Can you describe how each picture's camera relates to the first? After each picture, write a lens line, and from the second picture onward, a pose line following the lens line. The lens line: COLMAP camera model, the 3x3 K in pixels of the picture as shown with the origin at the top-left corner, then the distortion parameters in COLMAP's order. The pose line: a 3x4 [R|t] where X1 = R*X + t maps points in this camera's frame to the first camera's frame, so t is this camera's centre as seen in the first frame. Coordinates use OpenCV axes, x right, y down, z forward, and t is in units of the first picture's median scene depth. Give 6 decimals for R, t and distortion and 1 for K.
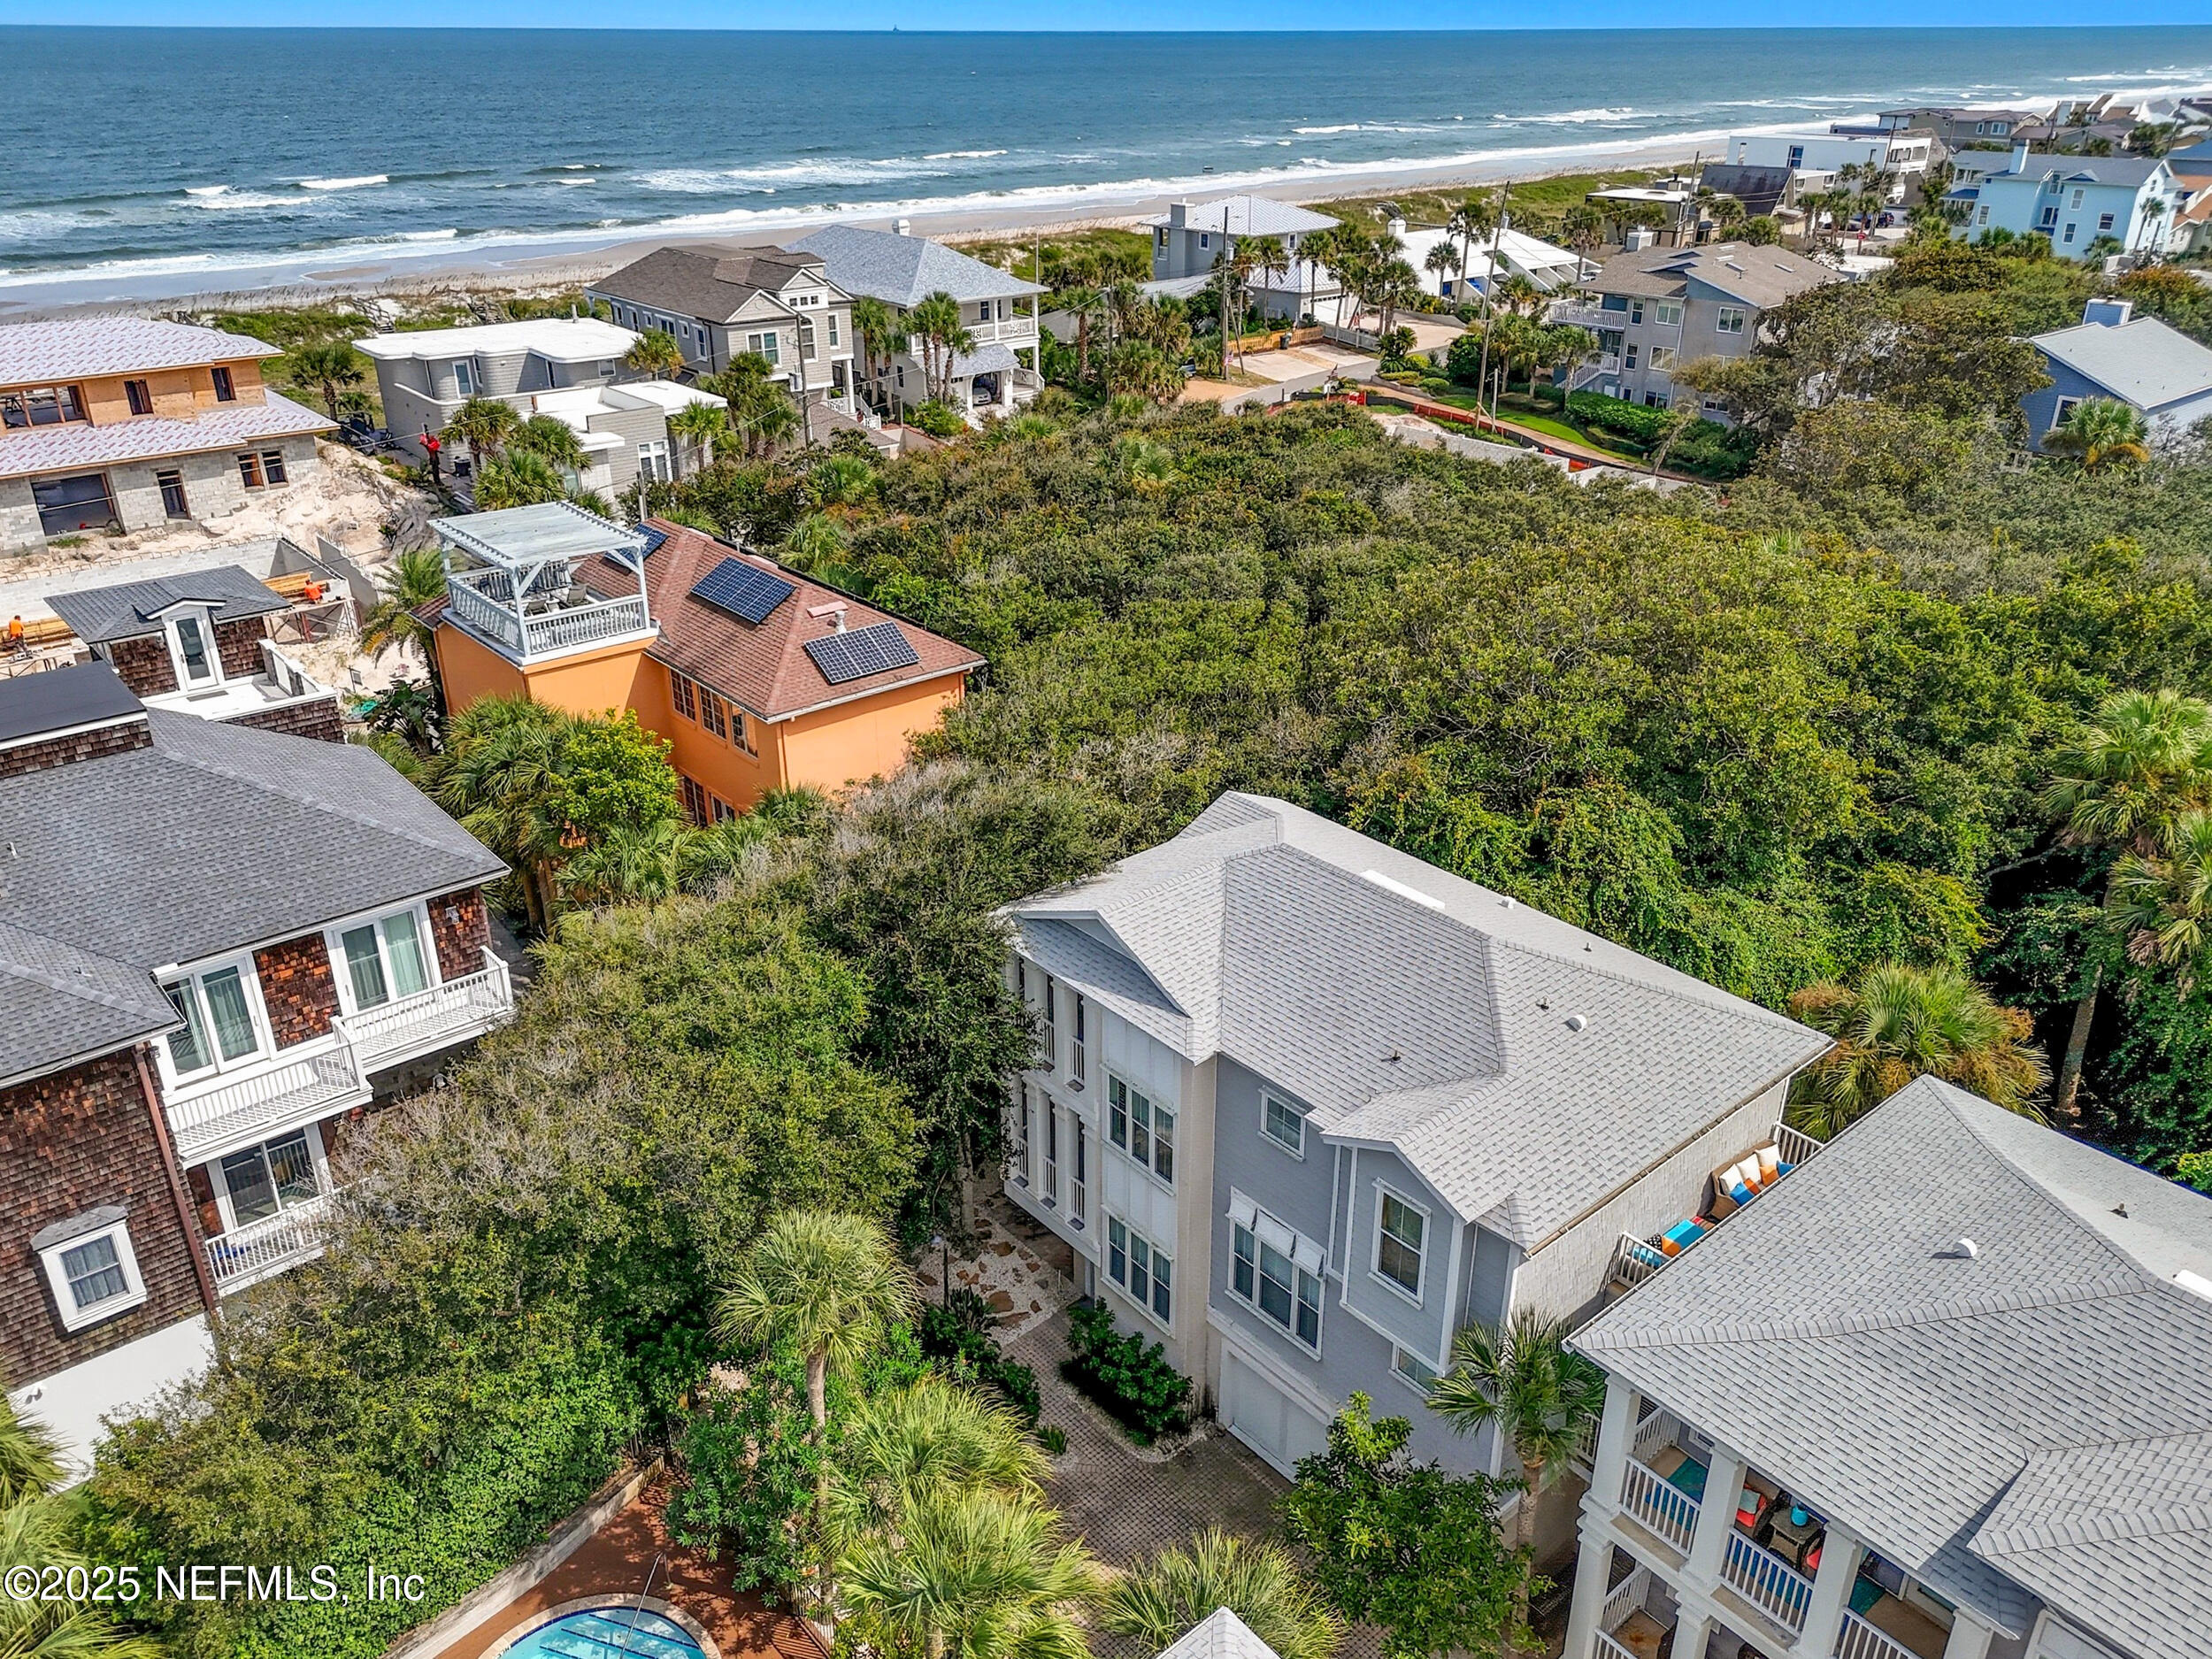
lens RADIAL K [[1640.0, 0, 1112.8], [0, 1640.0, 844.0], [0, 0, 1]] dist [0.036386, -0.010458]
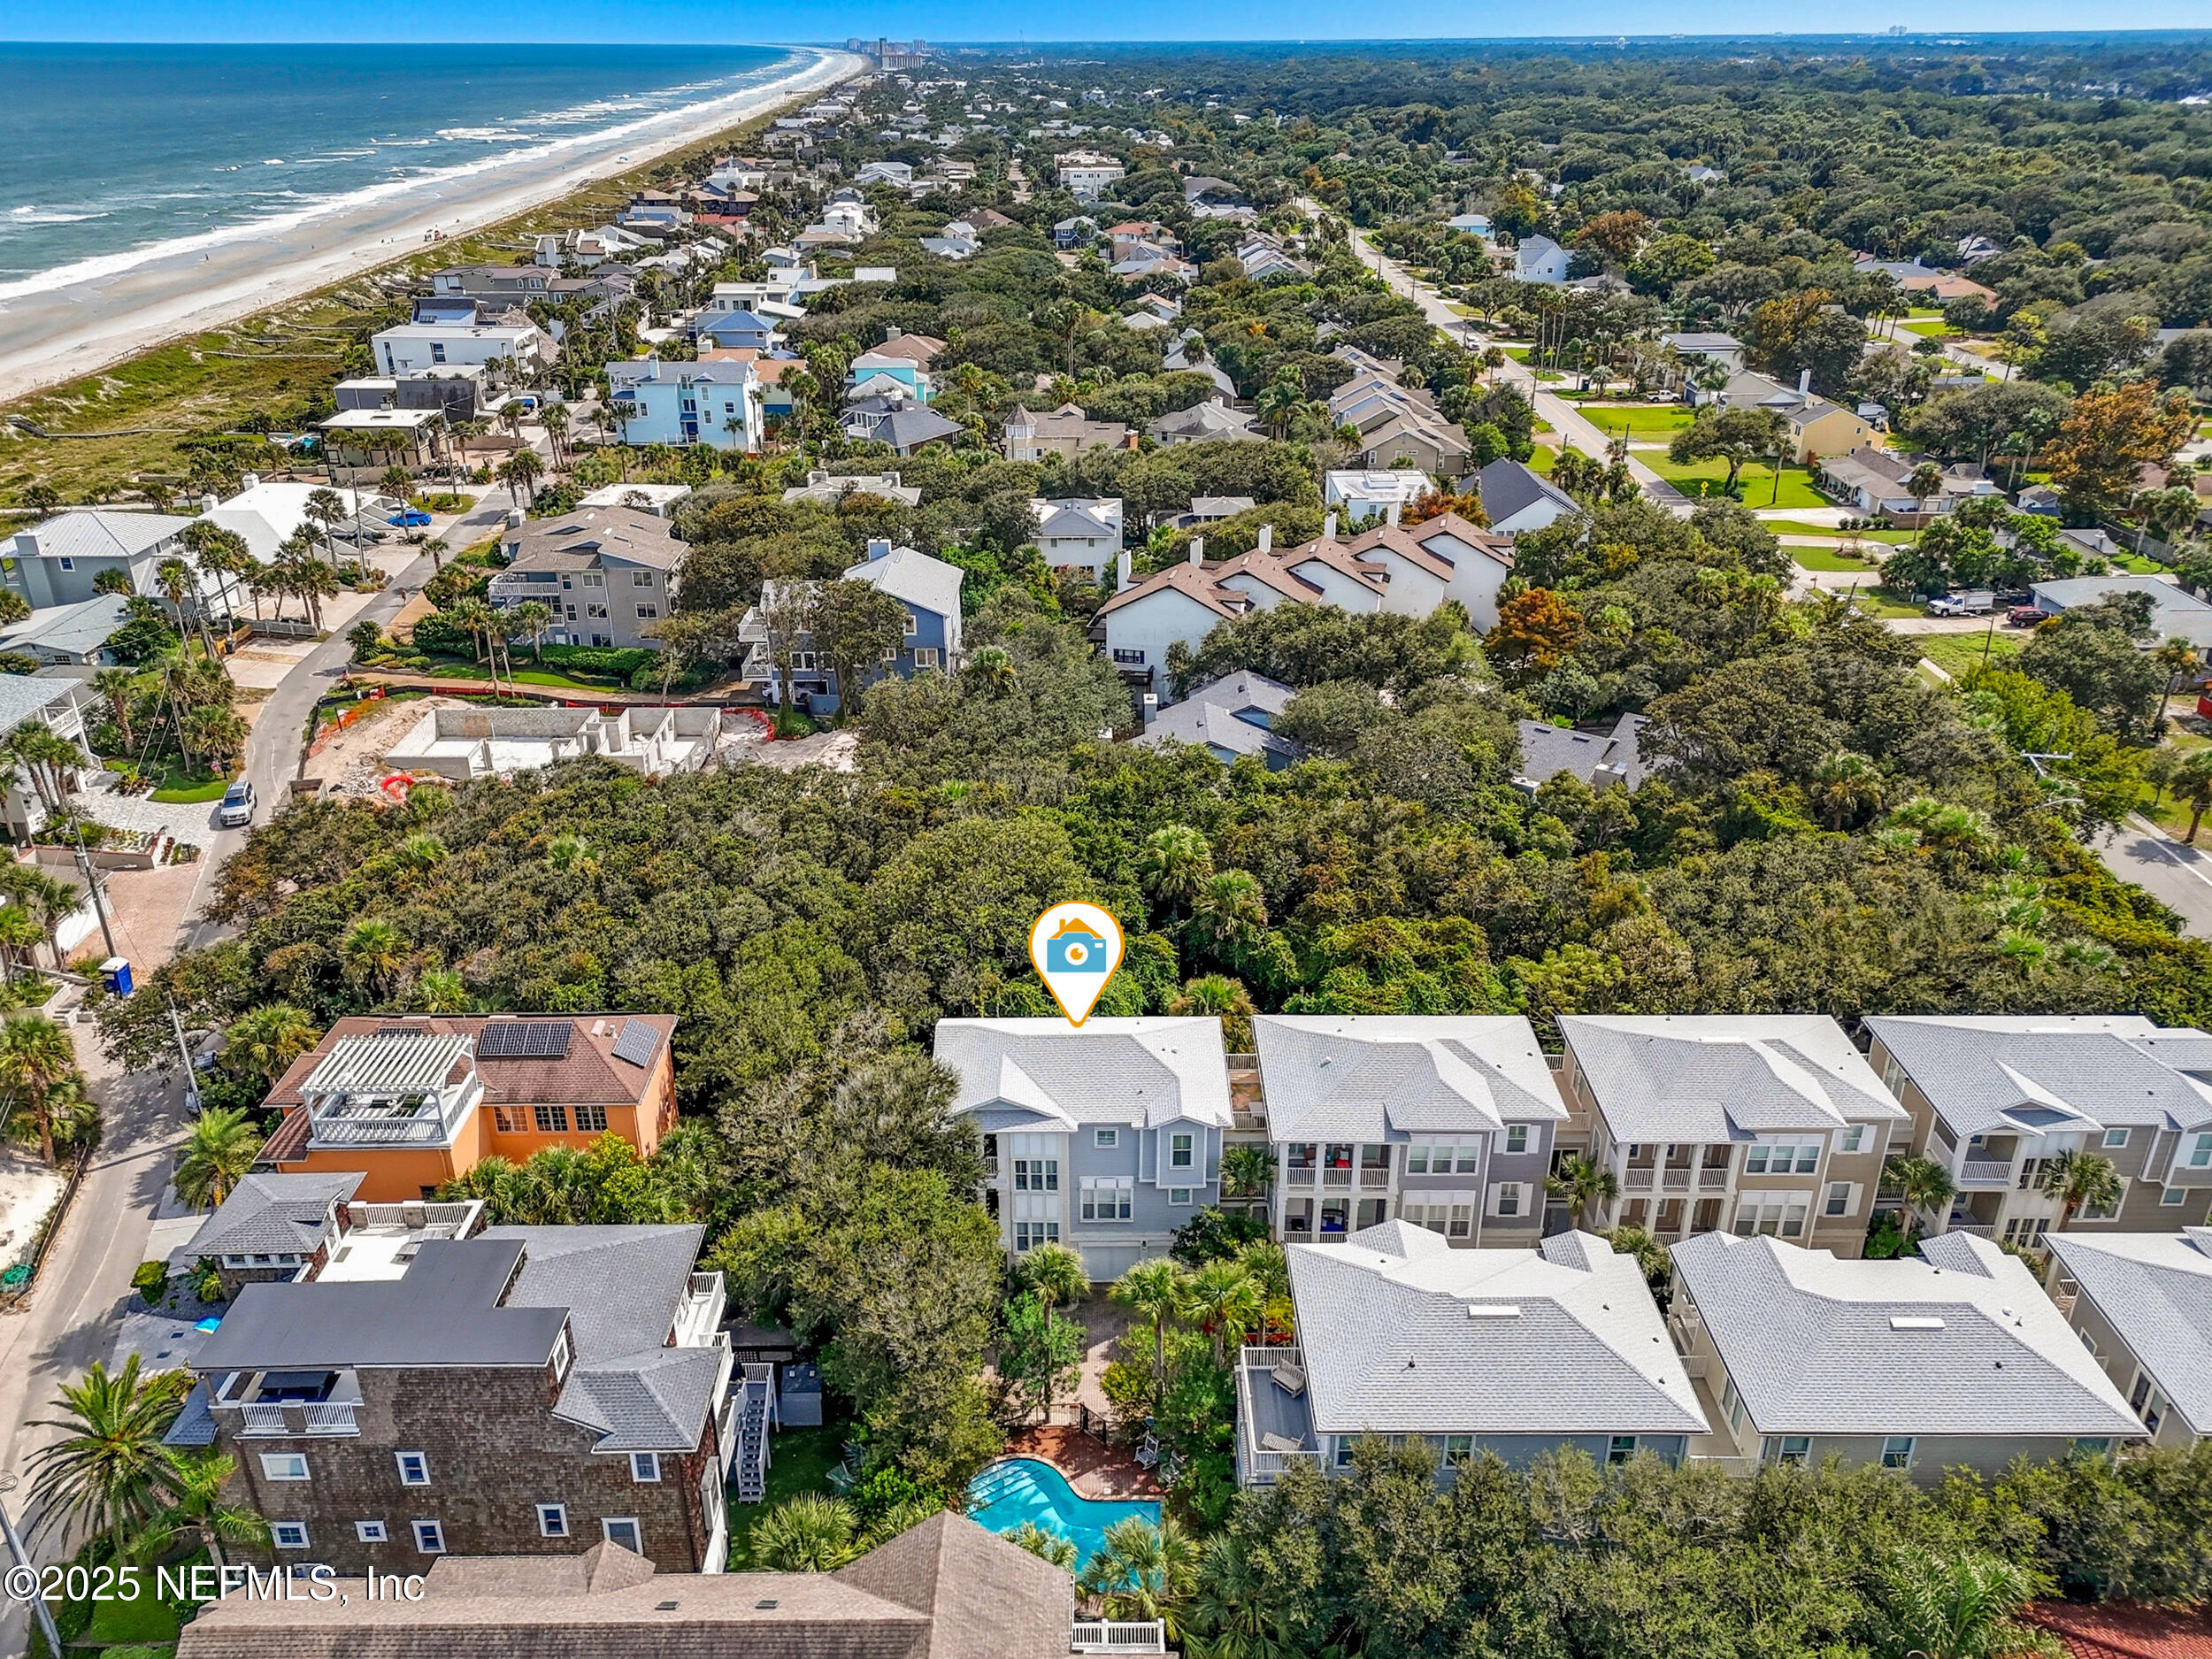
lens RADIAL K [[1640.0, 0, 1113.4], [0, 1640.0, 834.6], [0, 0, 1]] dist [0.036386, -0.010458]
pose [[0.645041, -0.331220, 0.688633, -0.386131], [0.340216, 0.931413, 0.129314, -0.153286], [-0.684233, 0.150872, 0.713487, -0.227773]]
